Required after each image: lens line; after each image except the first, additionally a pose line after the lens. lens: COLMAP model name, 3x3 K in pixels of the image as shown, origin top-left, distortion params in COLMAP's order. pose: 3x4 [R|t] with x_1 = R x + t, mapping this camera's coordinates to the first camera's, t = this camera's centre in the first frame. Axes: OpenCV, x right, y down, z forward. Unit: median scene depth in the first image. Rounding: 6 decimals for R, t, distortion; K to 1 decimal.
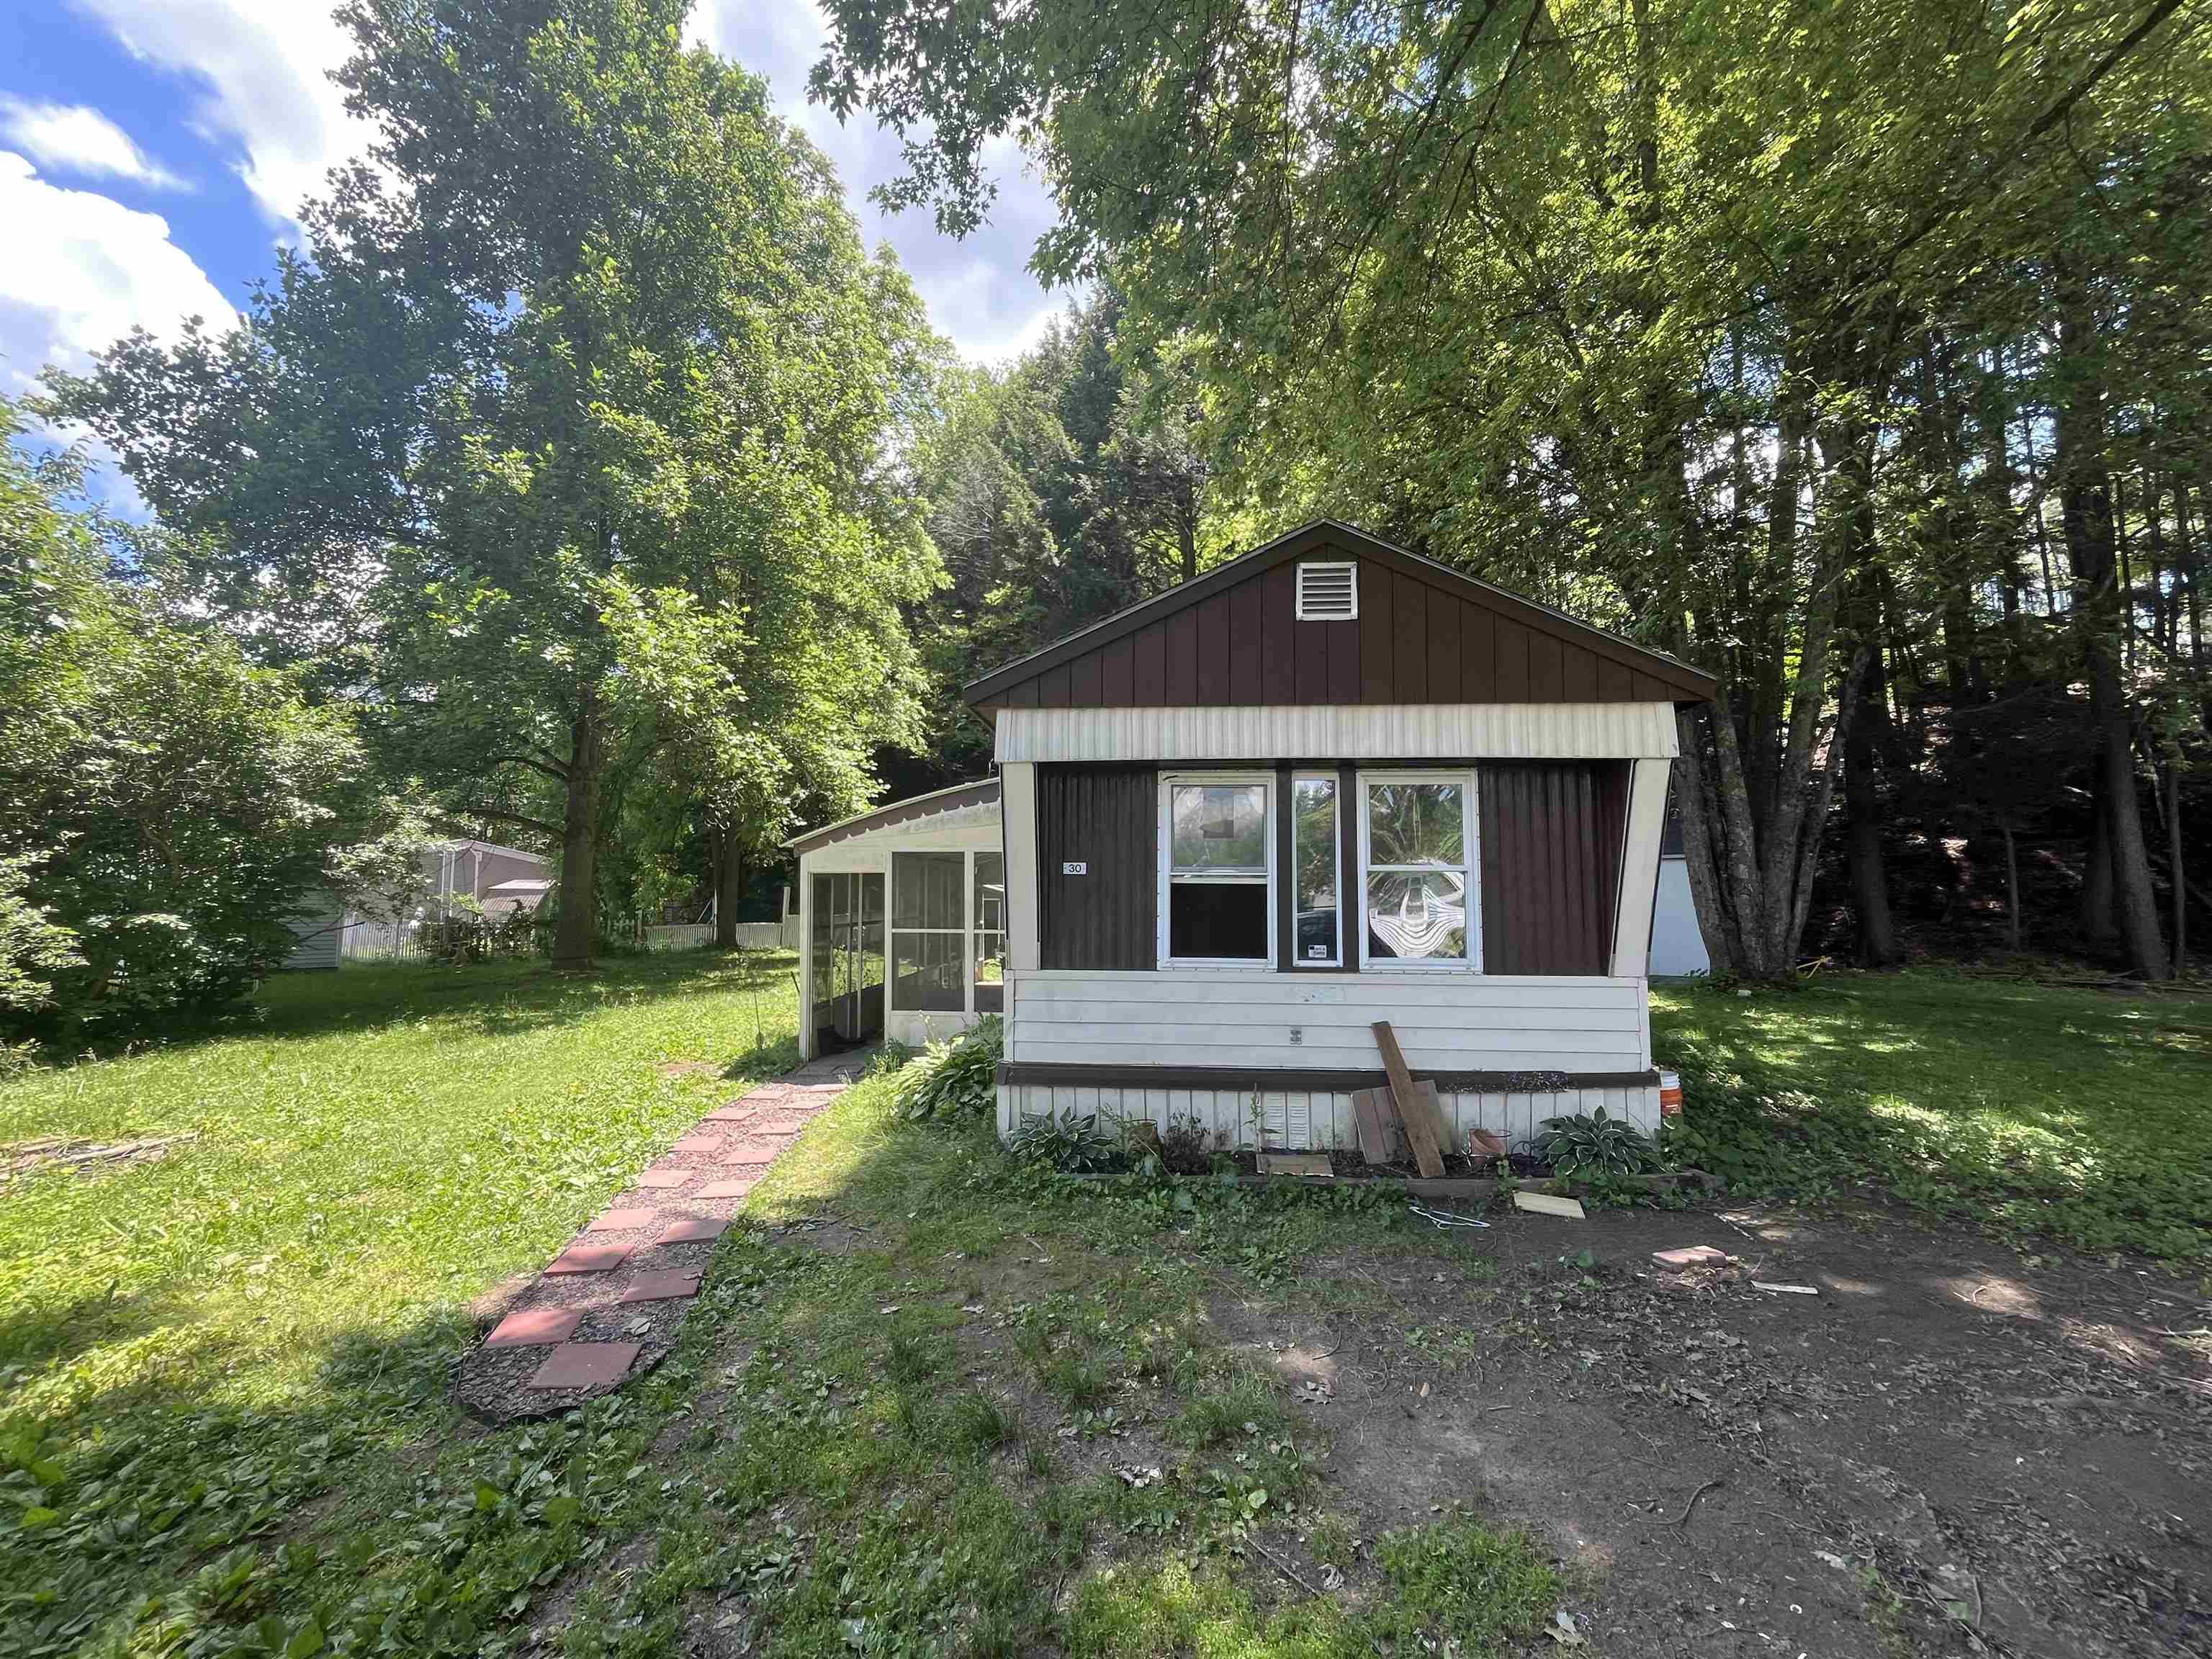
lens RADIAL K [[938.6, 0, 1106.0], [0, 938.6, 829.5], [0, 0, 1]] dist [-0.001732, -0.000750]
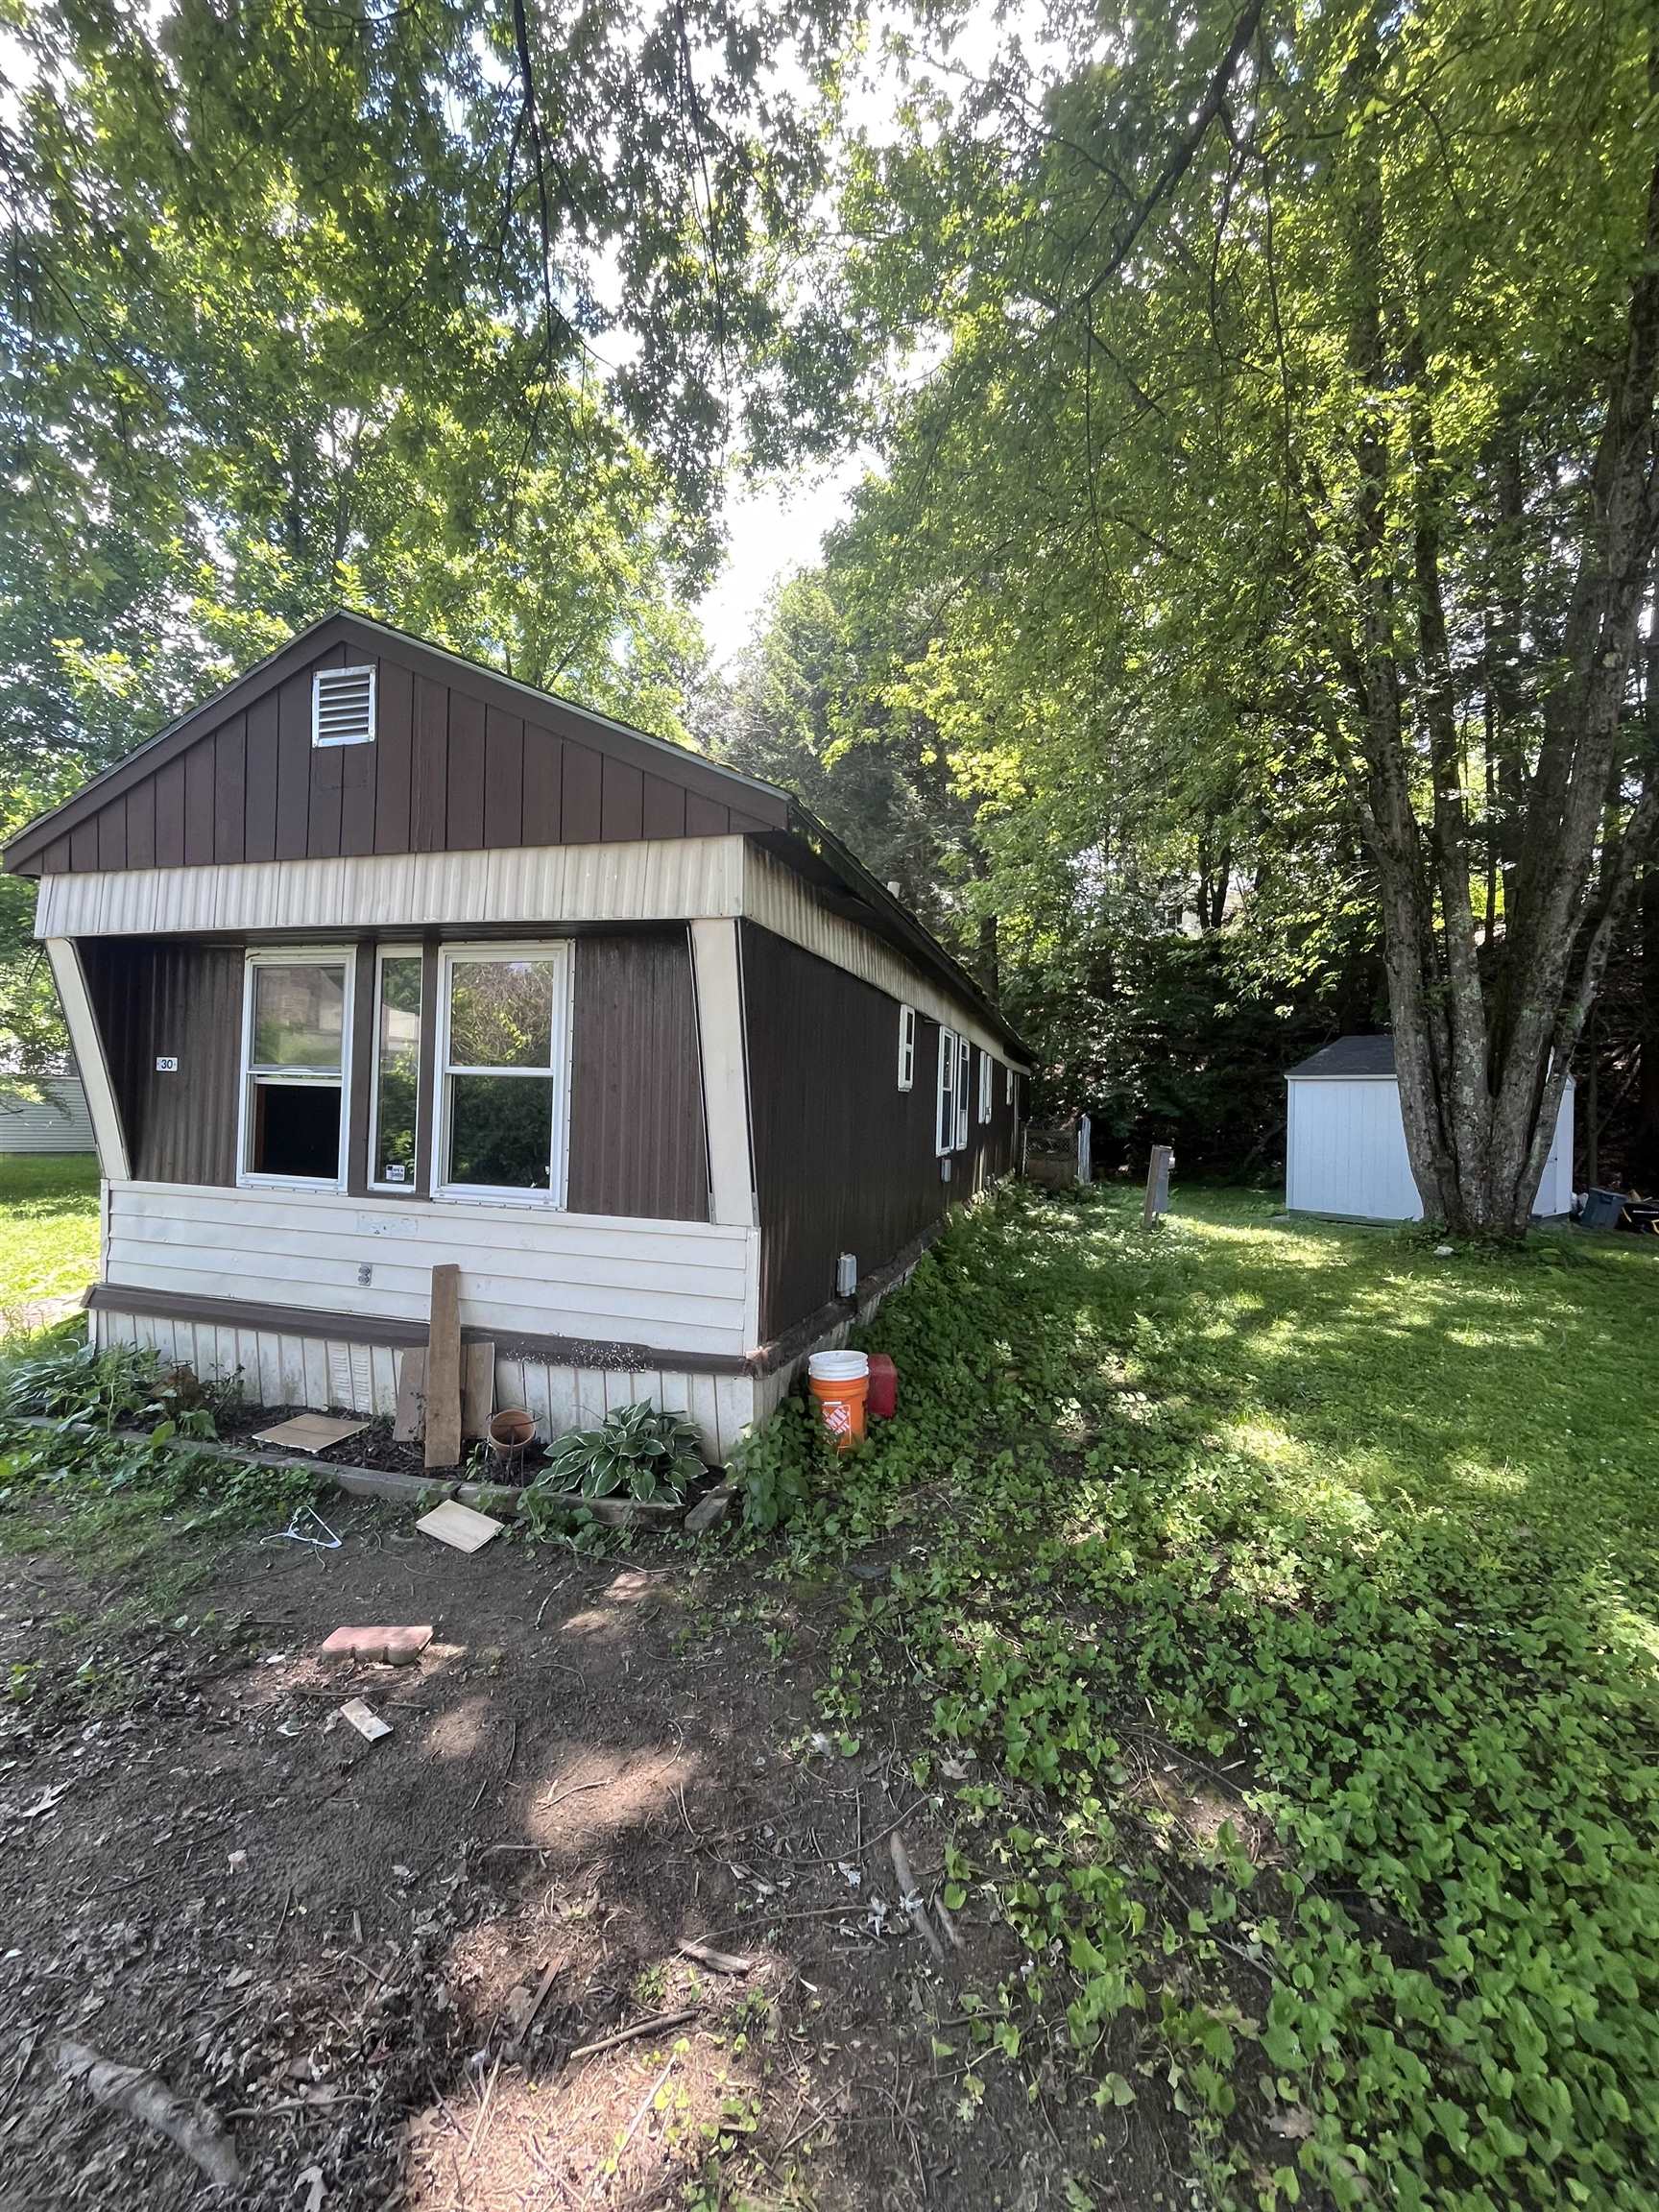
lens RADIAL K [[939.6, 0, 828.9], [0, 939.6, 1101.4], [0, 0, 1]] dist [-0.001814, -0.000531]
pose [[0.976976, 0.025348, -0.211838, 0.581244], [-0.011859, 0.997834, 0.064706, 0.010004], [0.213019, -0.060704, 0.975160, 0.231997]]
